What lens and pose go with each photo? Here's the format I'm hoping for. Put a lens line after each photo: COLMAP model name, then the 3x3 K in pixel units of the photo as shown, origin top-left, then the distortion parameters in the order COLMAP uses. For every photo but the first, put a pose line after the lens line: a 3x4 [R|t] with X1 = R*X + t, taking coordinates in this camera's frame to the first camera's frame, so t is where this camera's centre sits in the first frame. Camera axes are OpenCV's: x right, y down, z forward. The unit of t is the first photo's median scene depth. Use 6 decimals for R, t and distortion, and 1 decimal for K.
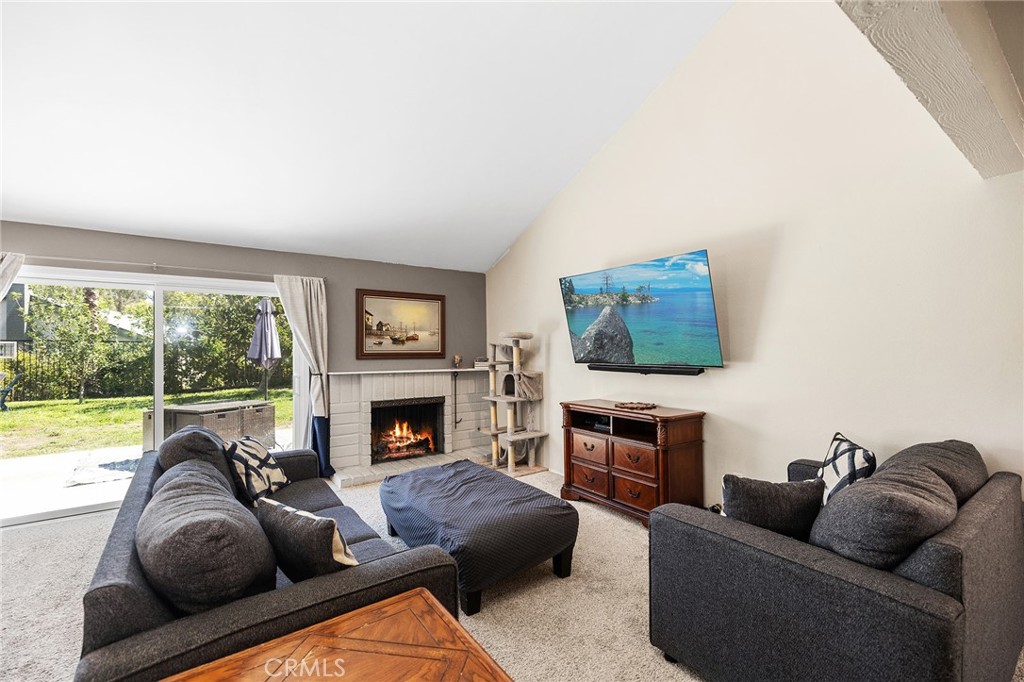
lens RADIAL K [[439.4, 0, 513.4], [0, 439.4, 343.5], [0, 0, 1]] dist [-0.002744, -0.001526]
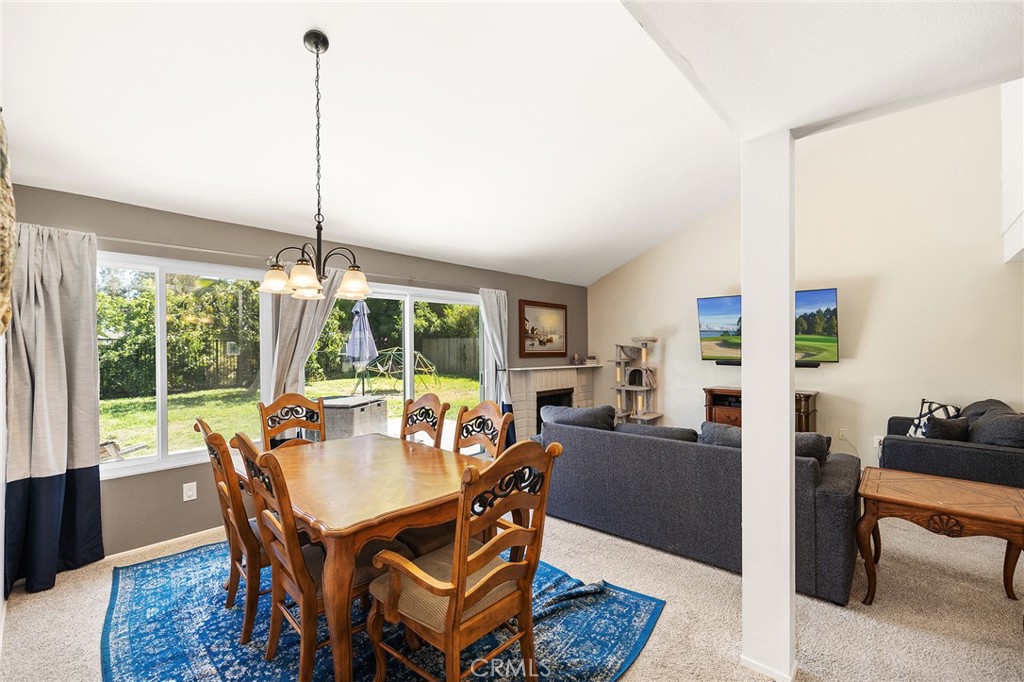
lens RADIAL K [[439.4, 0, 518.6], [0, 439.4, 346.3], [0, 0, 1]] dist [-0.002744, -0.001526]
pose [[0.975167, 0.004275, 0.221429, -0.624676], [-0.006619, 0.999930, 0.009843, -0.007343], [-0.221372, -0.011064, 0.975127, -0.181911]]
